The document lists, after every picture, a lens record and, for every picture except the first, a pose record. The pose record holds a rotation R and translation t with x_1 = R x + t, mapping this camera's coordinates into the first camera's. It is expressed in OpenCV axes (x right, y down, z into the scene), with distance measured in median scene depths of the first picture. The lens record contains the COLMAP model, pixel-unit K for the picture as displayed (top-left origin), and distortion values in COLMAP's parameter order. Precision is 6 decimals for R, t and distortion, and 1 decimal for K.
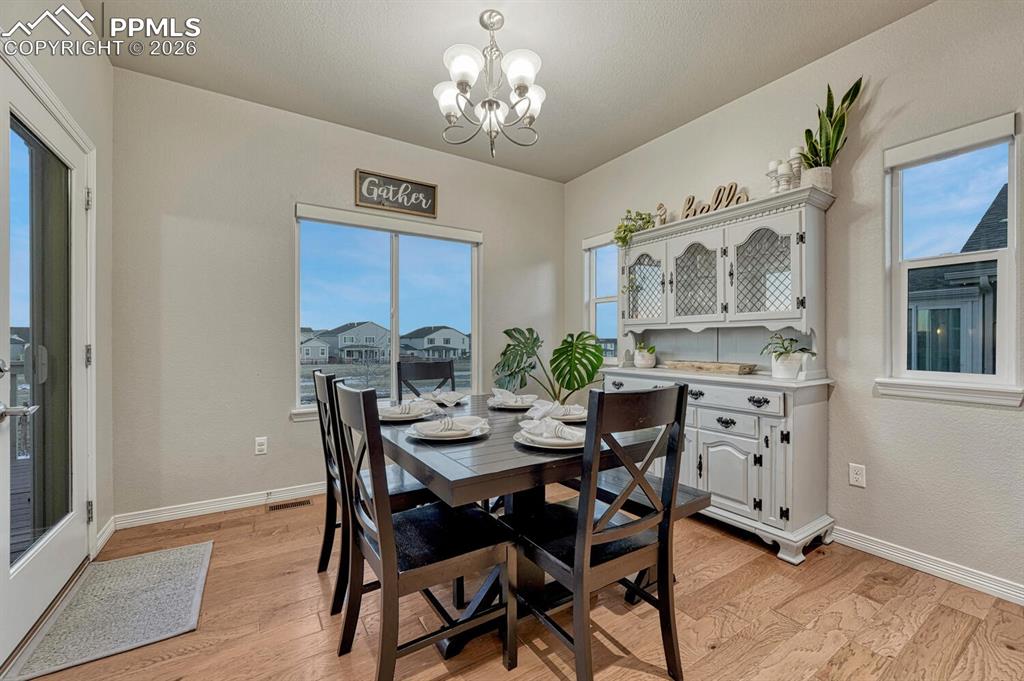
lens RADIAL K [[420.4, 0, 513.0], [0, 420.4, 342.3], [0, 0, 1]] dist [-0.016023, 0.003735]
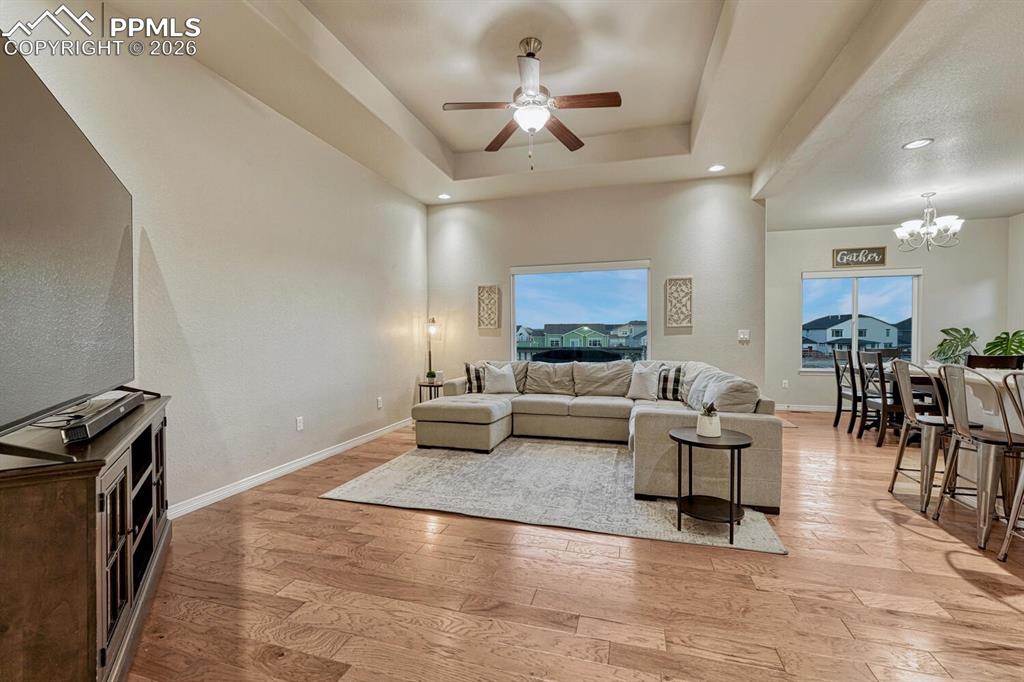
lens RADIAL K [[420.4, 0, 510.4], [0, 420.4, 346.3], [0, 0, 1]] dist [-0.016023, 0.003735]
pose [[0.657941, 0.015670, -0.752906, 0.099382], [0.005062, 0.999669, 0.025230, -0.017846], [0.753052, -0.020411, 0.657644, -1.369543]]
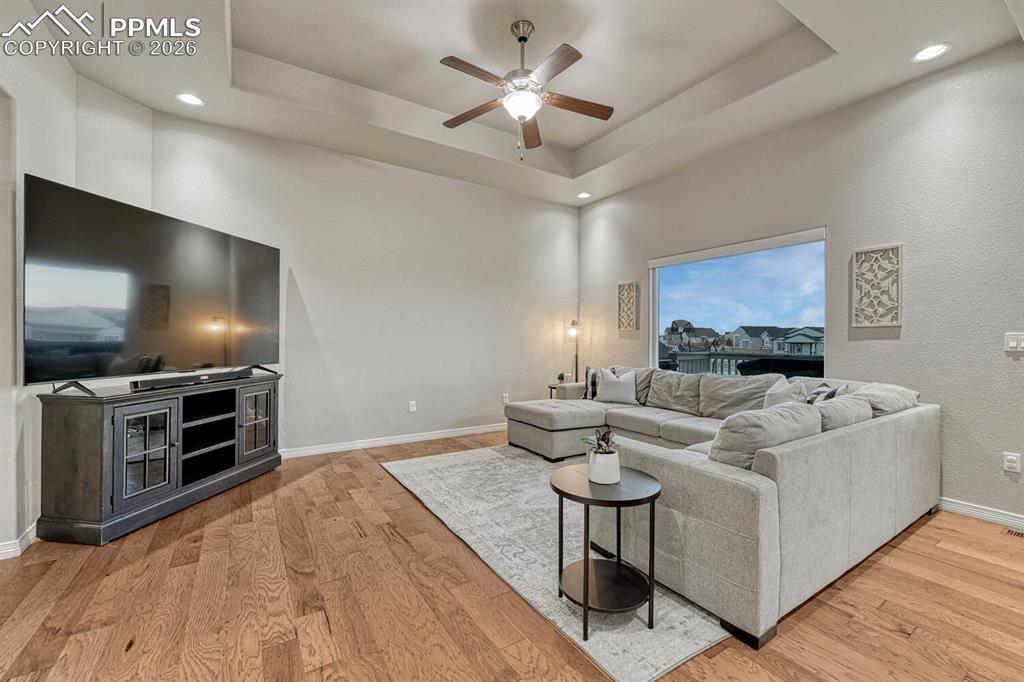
lens RADIAL K [[420.4, 0, 512.4], [0, 420.4, 342.0], [0, 0, 1]] dist [-0.016023, 0.003735]
pose [[0.002472, 0.008277, -0.999963, 0.303731], [-0.004775, 0.999954, 0.008265, -0.016354], [0.999986, 0.004754, 0.002512, -0.719590]]
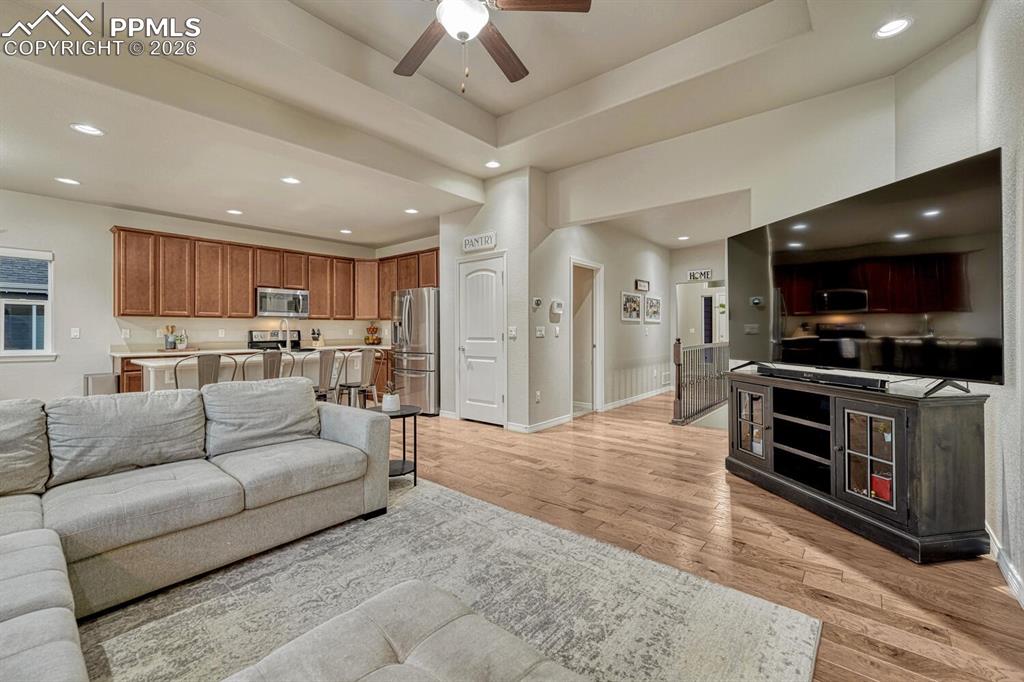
lens RADIAL K [[420.4, 0, 512.5], [0, 420.4, 328.9], [0, 0, 1]] dist [-0.016023, 0.003735]
pose [[-0.299718, 0.004706, 0.954016, -1.242742], [0.002345, 0.999988, -0.004196, -0.018285], [-0.954025, 0.000979, -0.299726, -0.575929]]
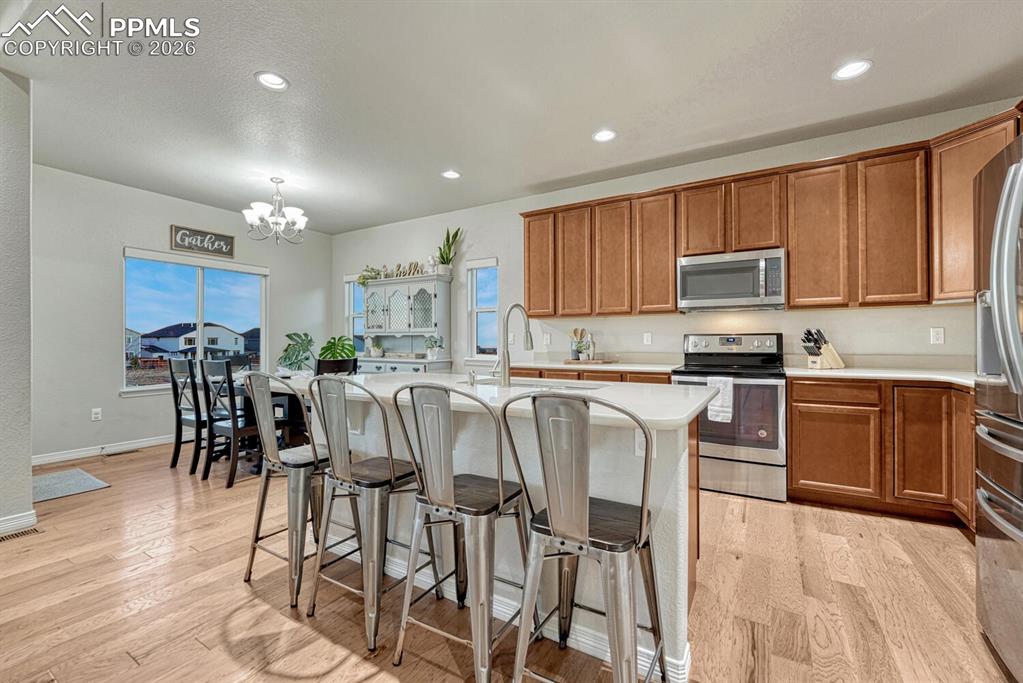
lens RADIAL K [[426.6, 0, 515.6], [0, 426.6, 339.3], [0, 0, 1]] dist [-0.008807, -0.000373]
pose [[0.893448, 0.001352, 0.449164, 0.033253], [0.001658, 0.999979, -0.006310, -0.001279], [-0.449163, 0.006382, 0.893427, -0.830218]]
